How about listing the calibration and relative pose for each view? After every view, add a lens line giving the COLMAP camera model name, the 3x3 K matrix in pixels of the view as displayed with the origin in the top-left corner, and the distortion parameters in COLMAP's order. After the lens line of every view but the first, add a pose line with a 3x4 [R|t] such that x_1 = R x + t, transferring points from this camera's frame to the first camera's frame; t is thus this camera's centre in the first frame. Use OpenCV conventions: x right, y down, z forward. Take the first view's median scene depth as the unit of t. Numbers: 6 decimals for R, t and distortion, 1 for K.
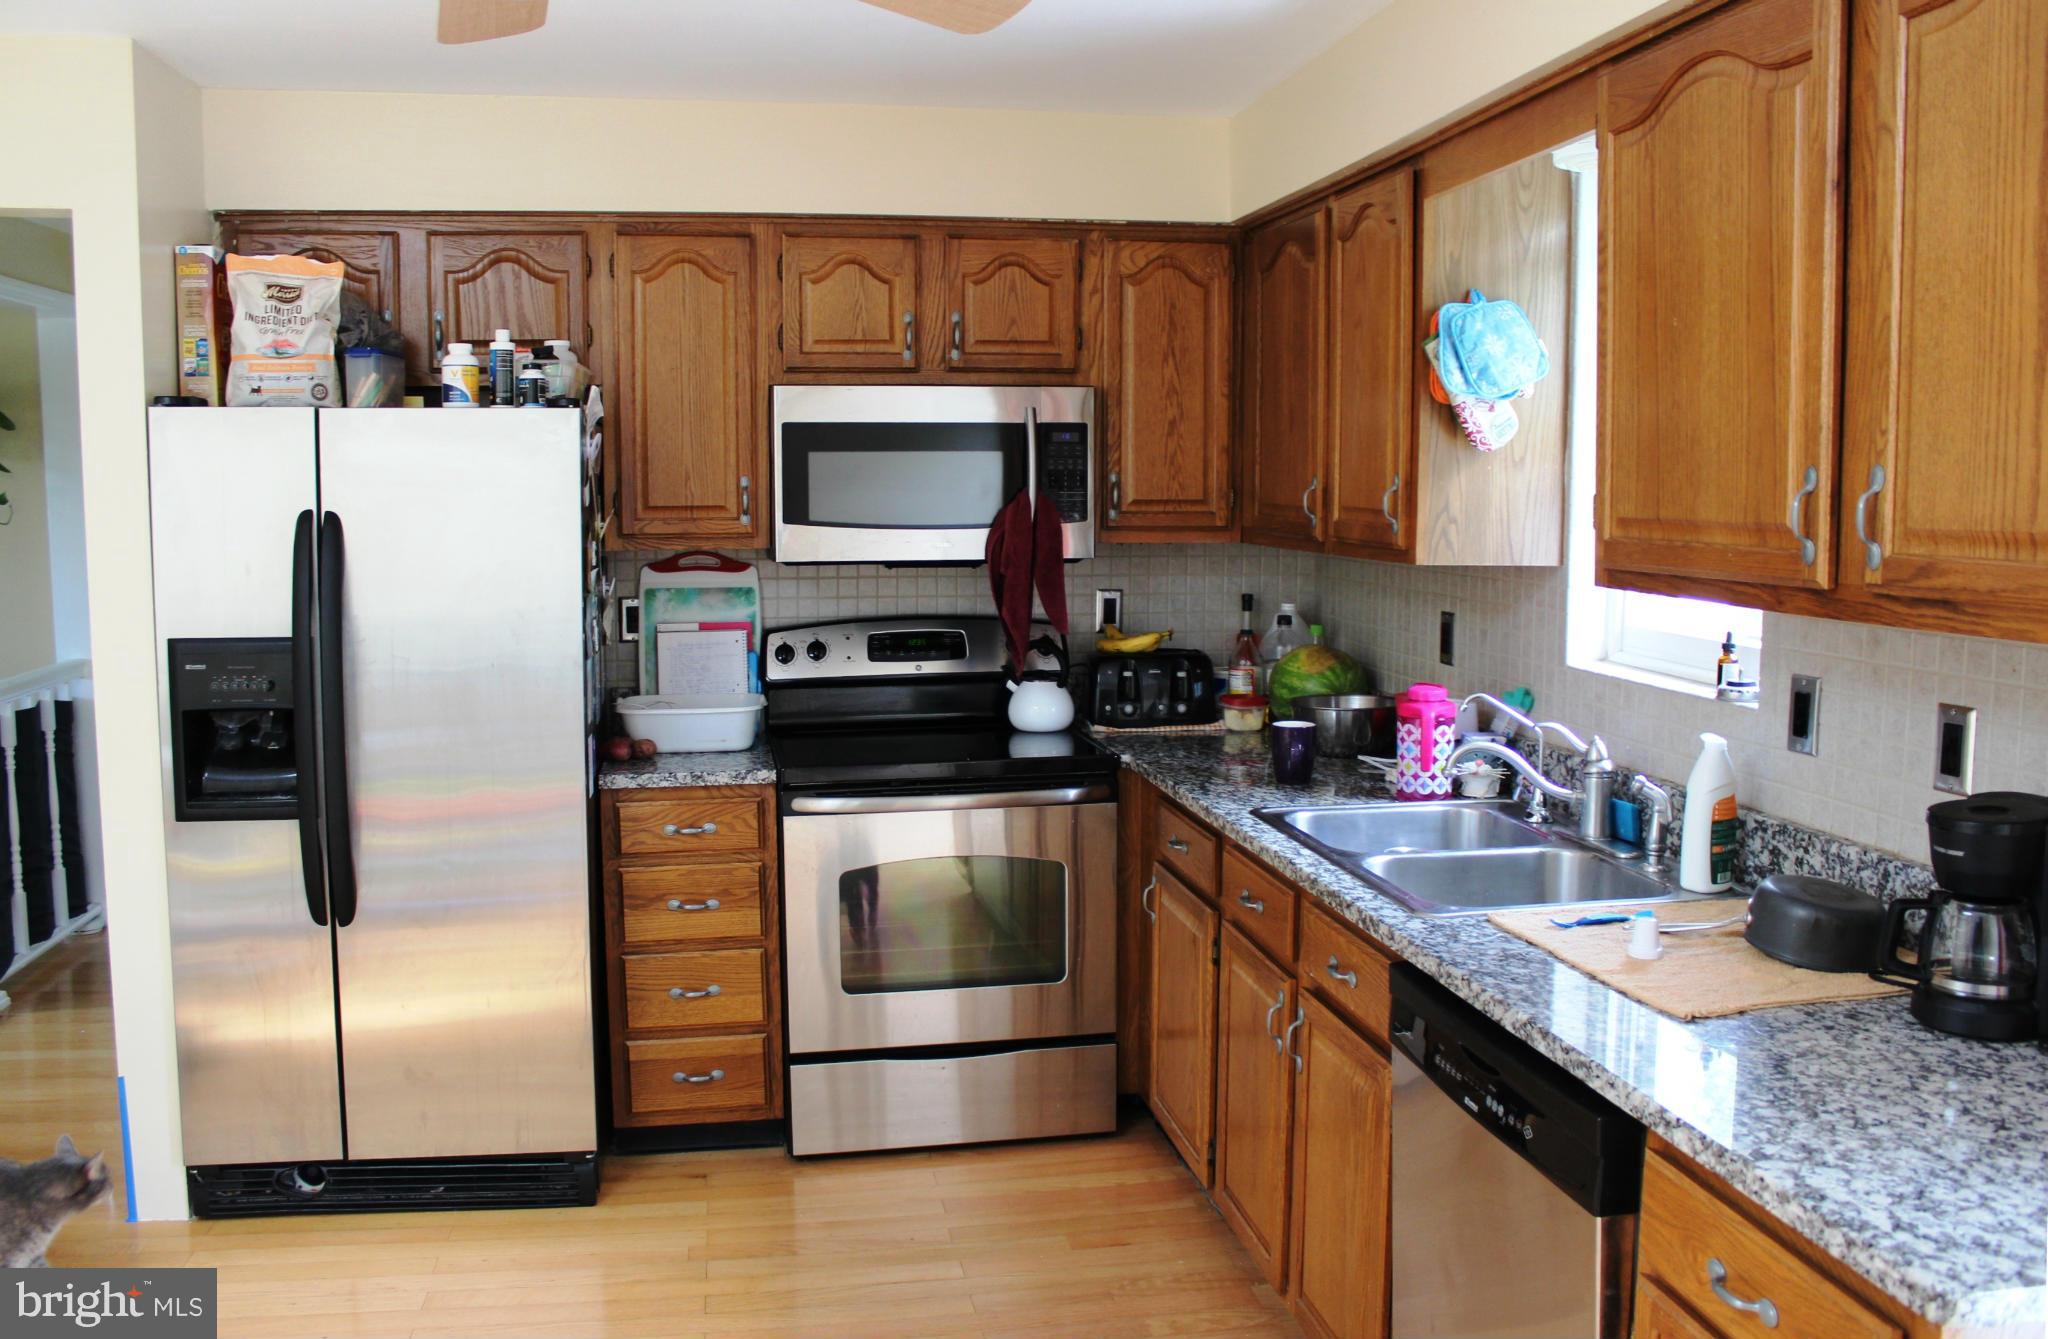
lens RADIAL K [[1728.8, 0, 1024.0], [0, 1728.8, 669.5], [0, 0, 1]] dist [-0.155682, 0.138783]
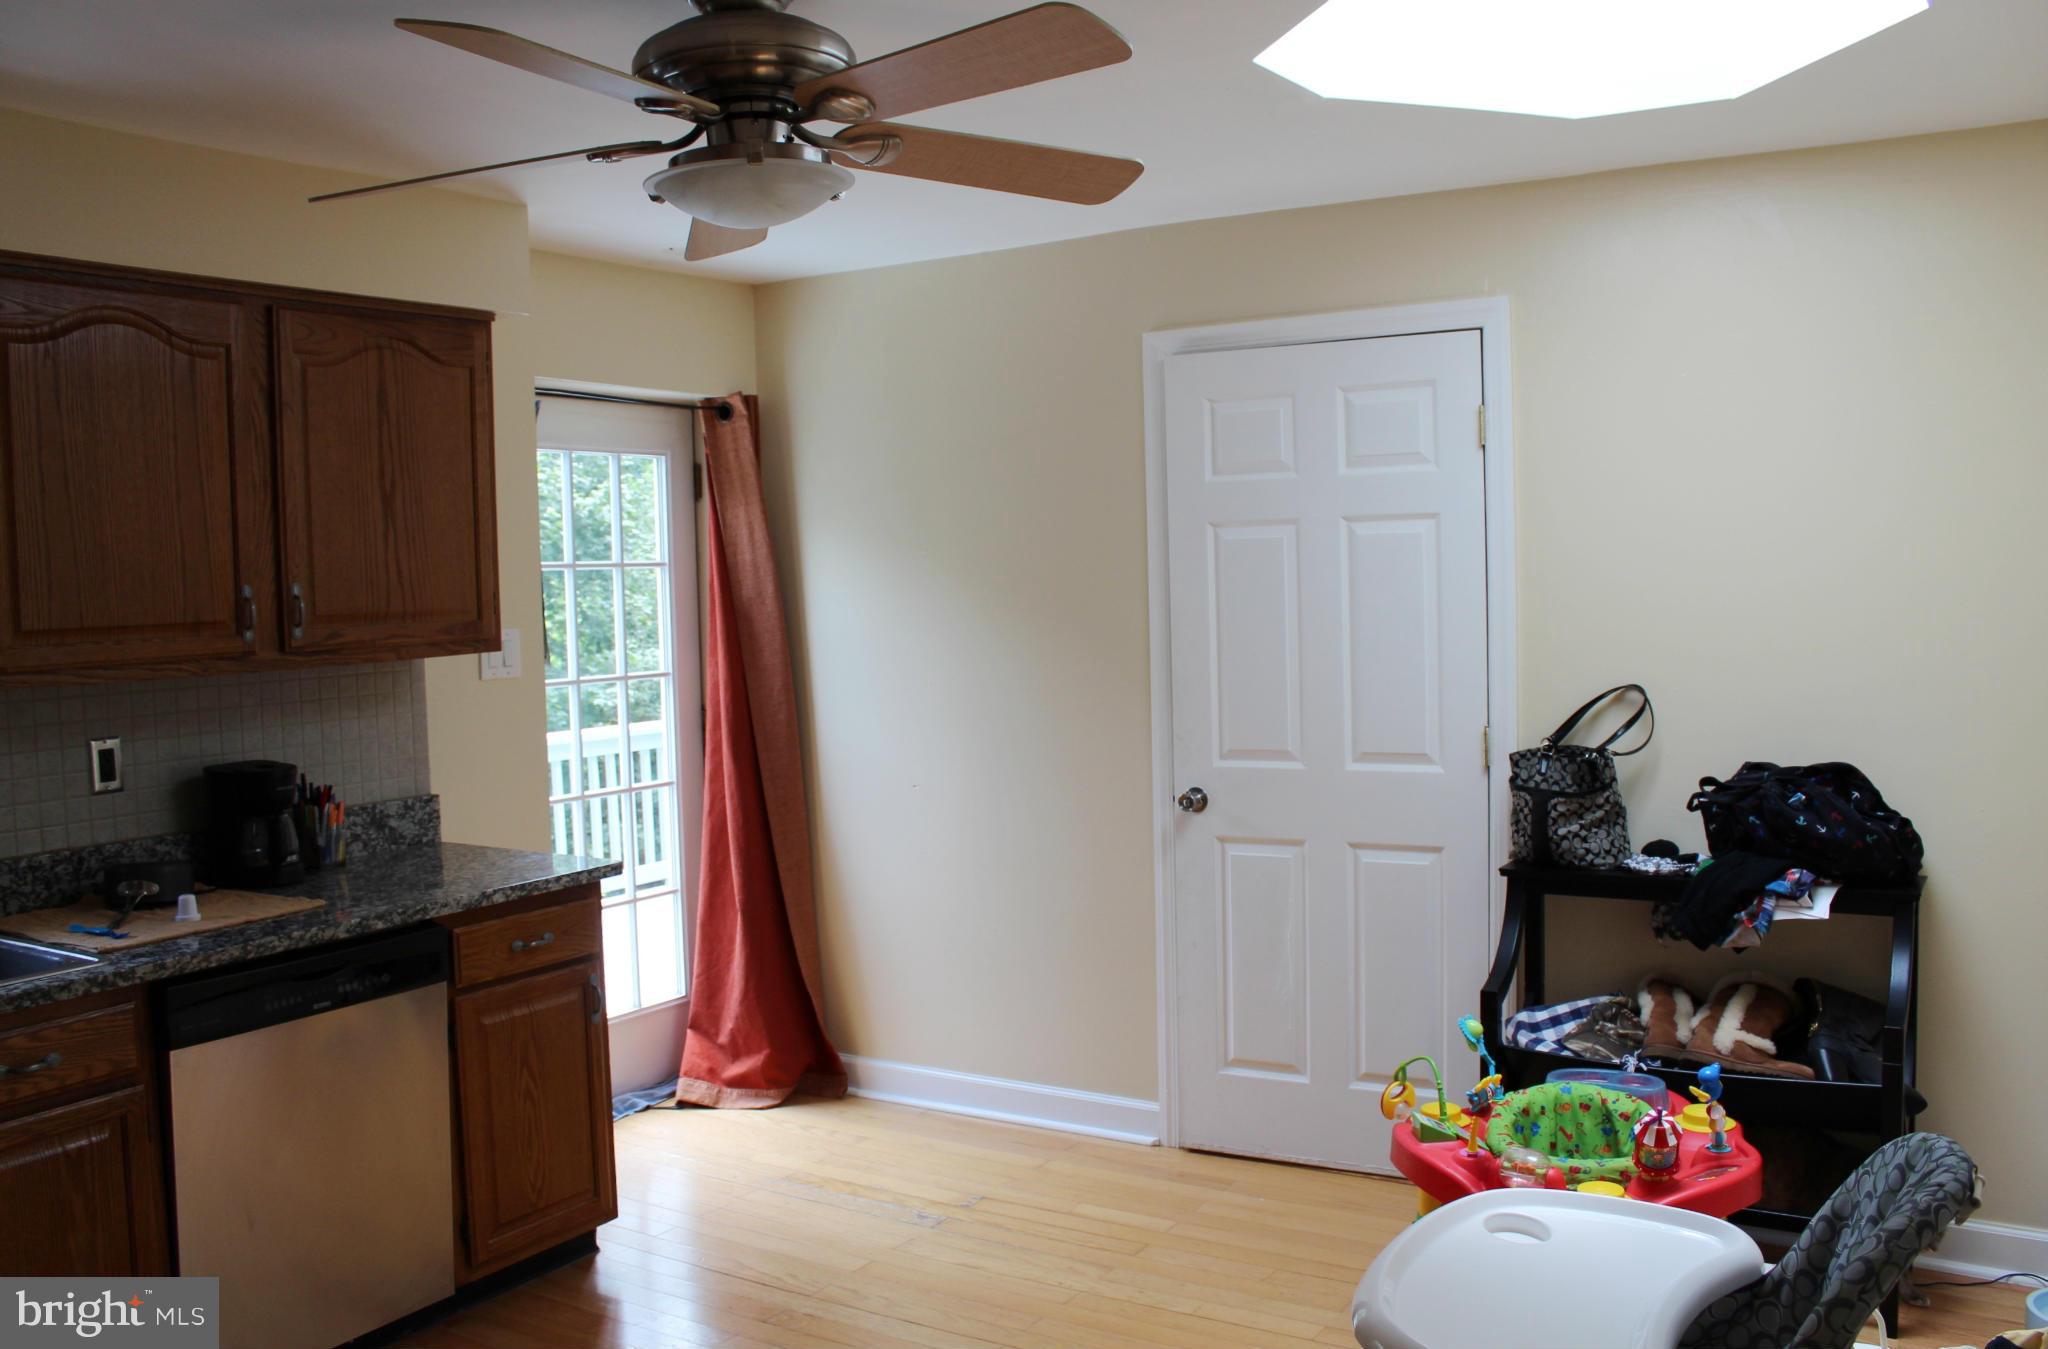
lens RADIAL K [[1728.8, 0, 1024.0], [0, 1728.8, 674.5], [0, 0, 1]] dist [-0.155682, 0.138783]
pose [[-0.749991, -0.023897, 0.661017, -0.652474], [0.094986, 0.985098, 0.143385, -0.103703], [-0.654593, 0.170325, -0.736545, 0.904225]]
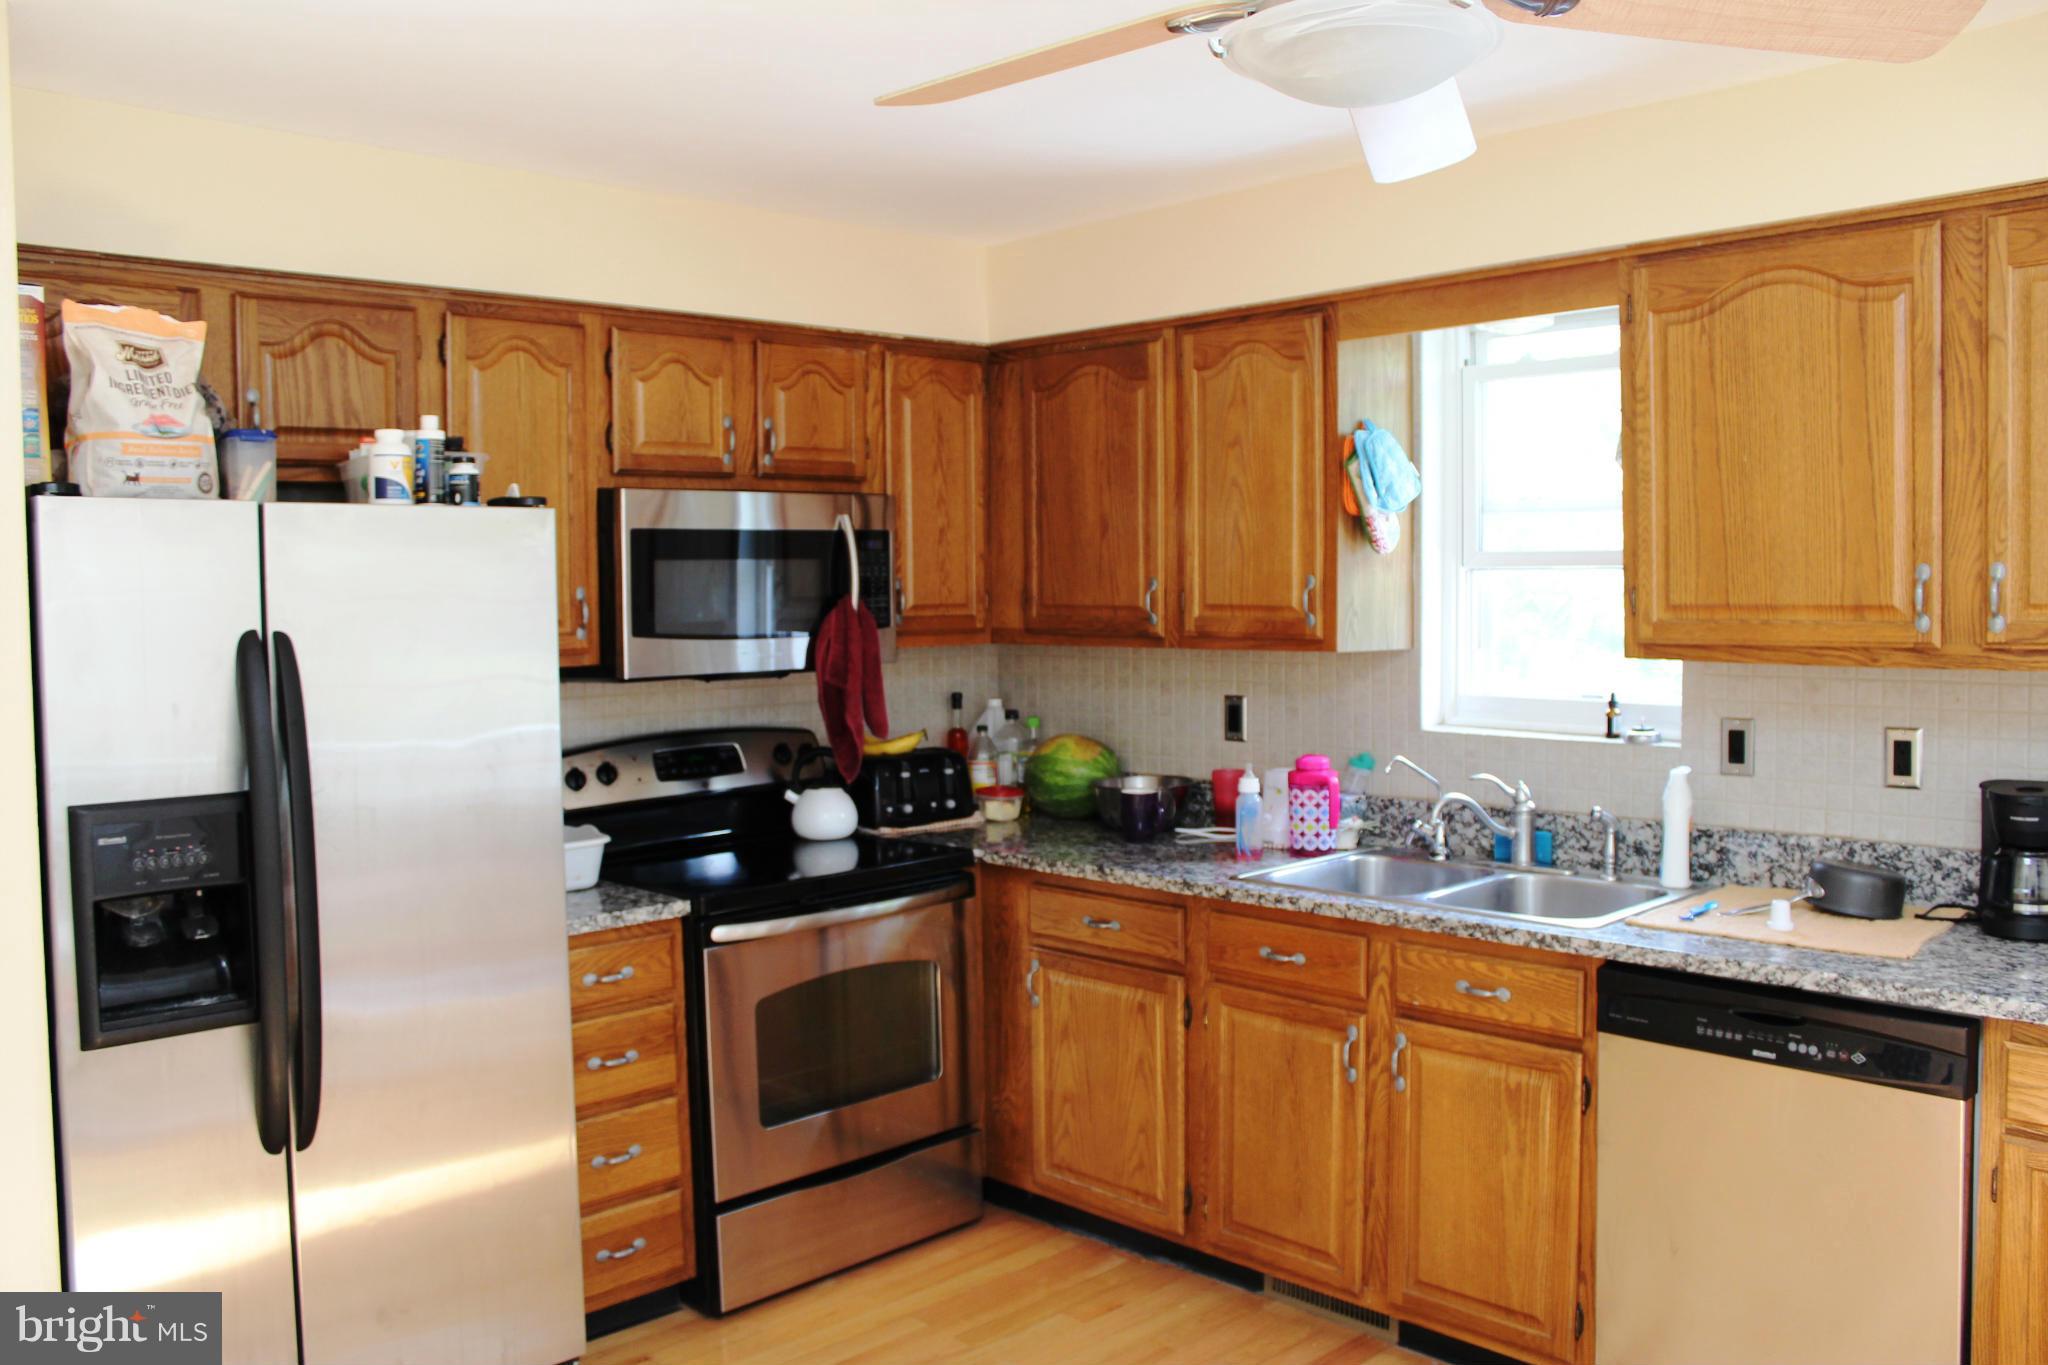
lens RADIAL K [[1695.5, 0, 1024.0], [0, 1695.5, 682.5], [0, 0, 1]] dist [-0.159026, 0.136191]
pose [[0.828015, -0.043957, 0.558981, -0.493188], [0.074583, 0.996698, -0.032101, -0.016224], [-0.555724, 0.068271, 0.828559, 0.139536]]
